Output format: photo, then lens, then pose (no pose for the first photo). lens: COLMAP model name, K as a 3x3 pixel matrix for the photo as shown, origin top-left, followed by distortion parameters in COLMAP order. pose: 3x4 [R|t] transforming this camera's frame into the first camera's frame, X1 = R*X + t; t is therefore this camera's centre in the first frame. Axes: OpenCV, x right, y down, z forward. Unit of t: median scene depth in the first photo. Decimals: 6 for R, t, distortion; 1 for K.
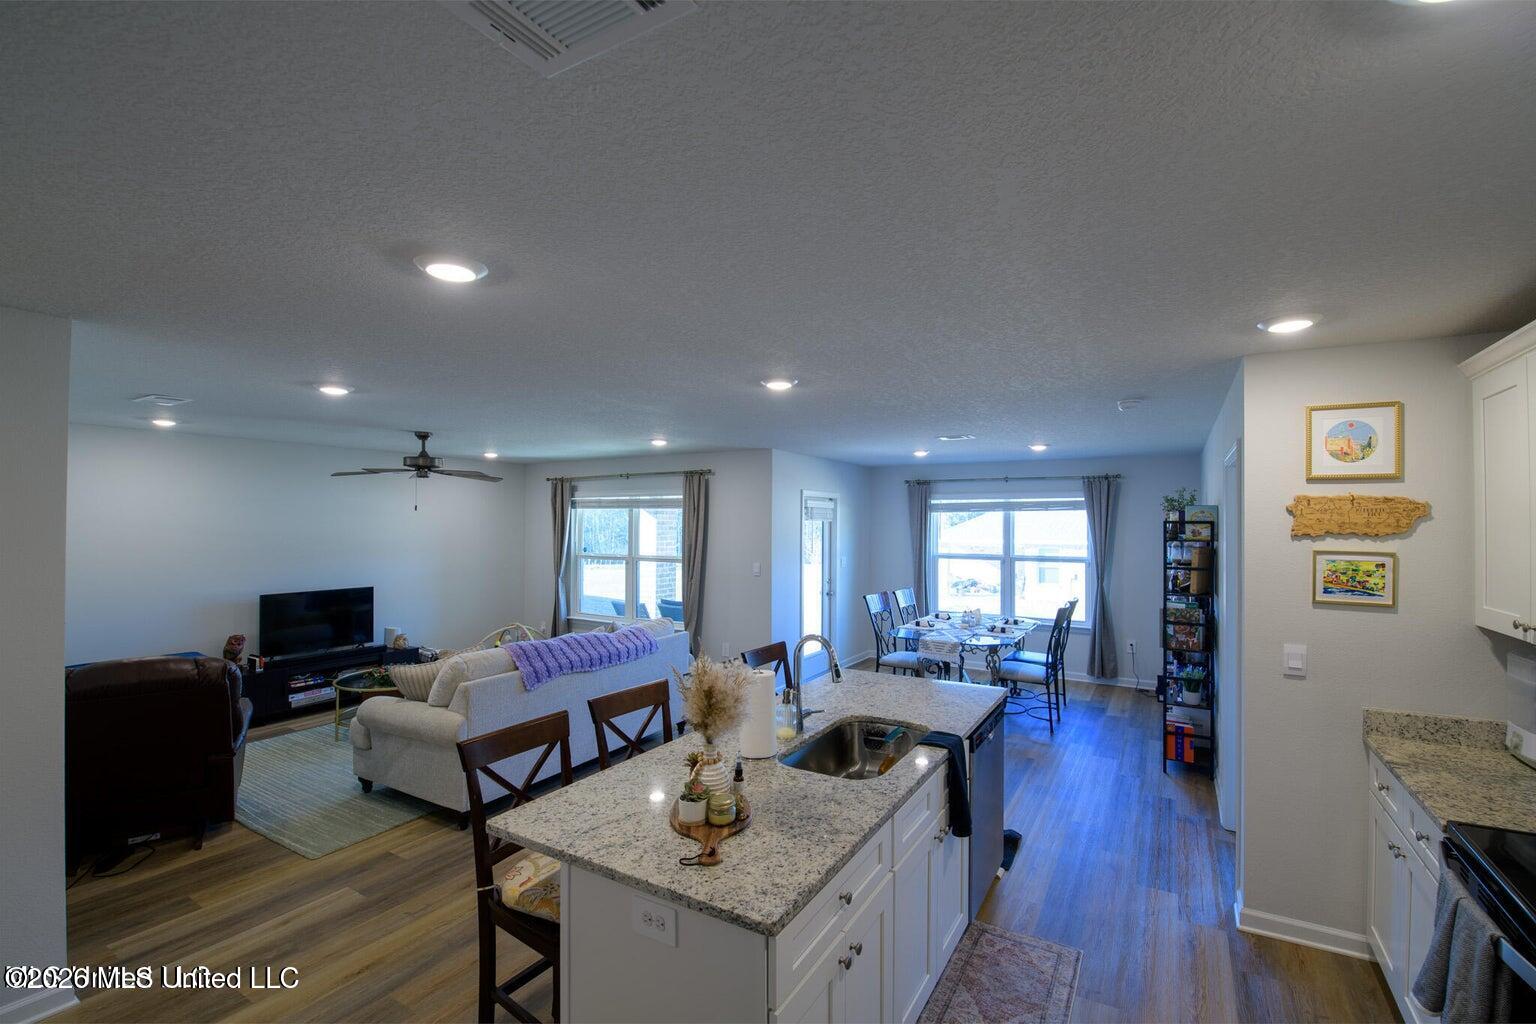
lens RADIAL K [[664.8, 0, 781.2], [0, 664.8, 511.6], [0, 0, 1]] dist [-0.002469, -0.008321]
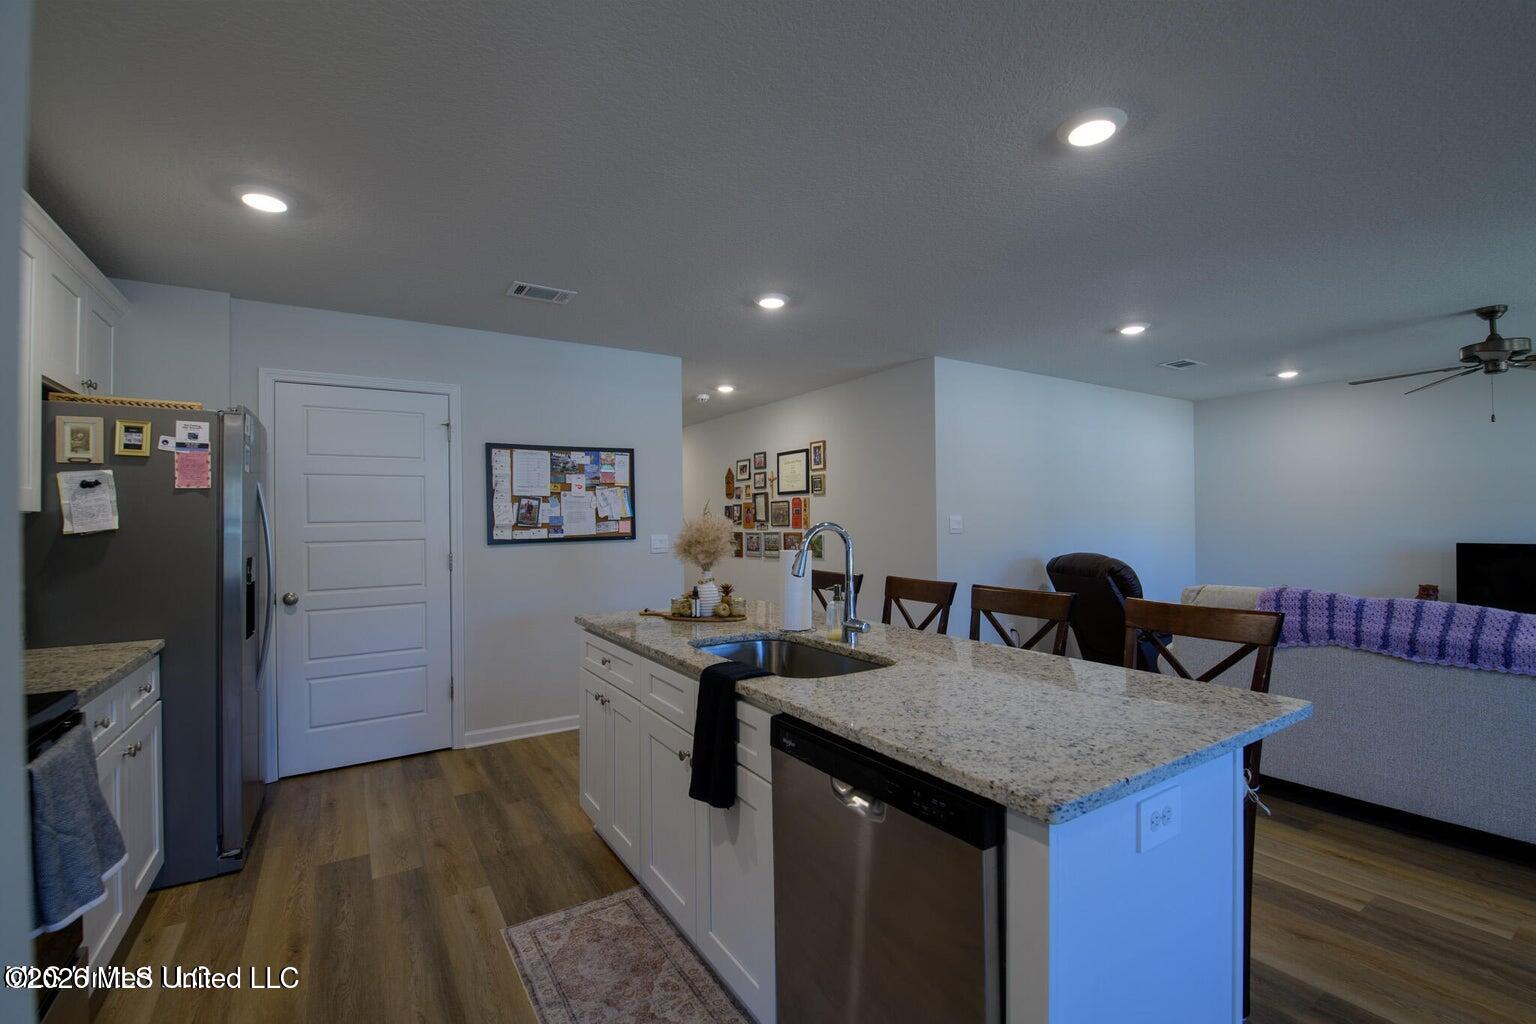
lens RADIAL K [[664.8, 0, 780.5], [0, 664.8, 514.6], [0, 0, 1]] dist [-0.002469, -0.008321]
pose [[-0.440676, -0.006138, -0.897645, 0.320170], [0.024264, 0.999530, -0.018746, 0.073979], [0.897338, -0.030041, -0.440320, 0.514460]]
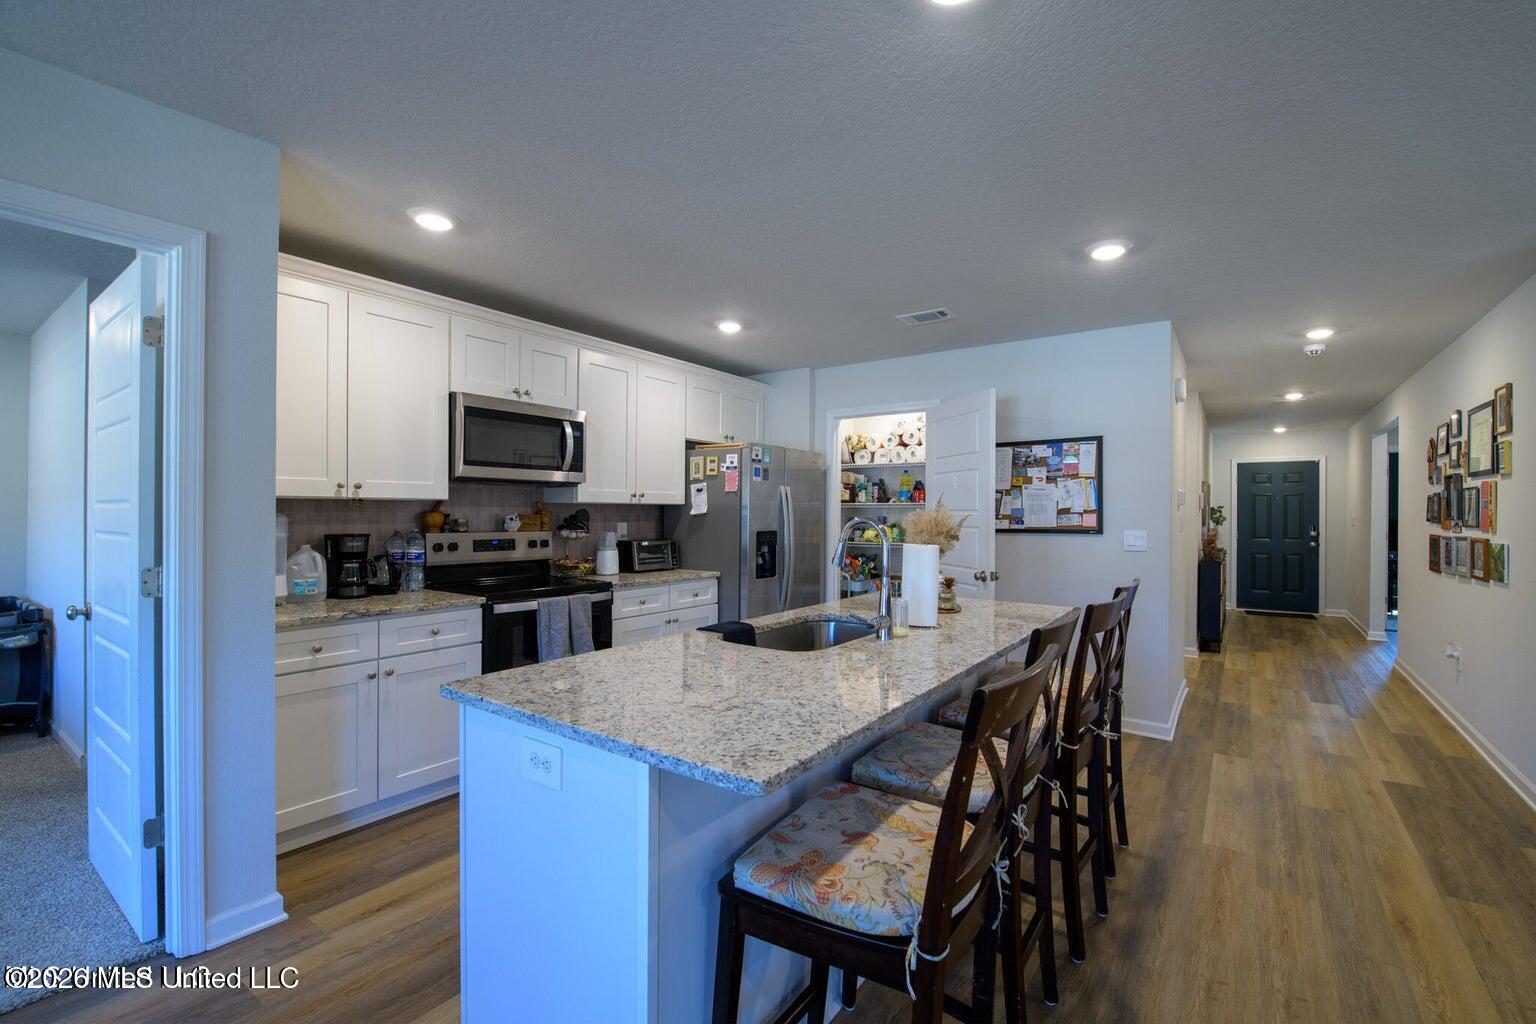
lens RADIAL K [[664.8, 0, 778.5], [0, 664.8, 514.1], [0, 0, 1]] dist [-0.002469, -0.008321]
pose [[-0.996937, -0.011127, 0.077413, 0.035532], [-0.012143, 0.999846, -0.012667, 0.075657], [-0.077260, -0.013568, -0.996919, 0.725770]]
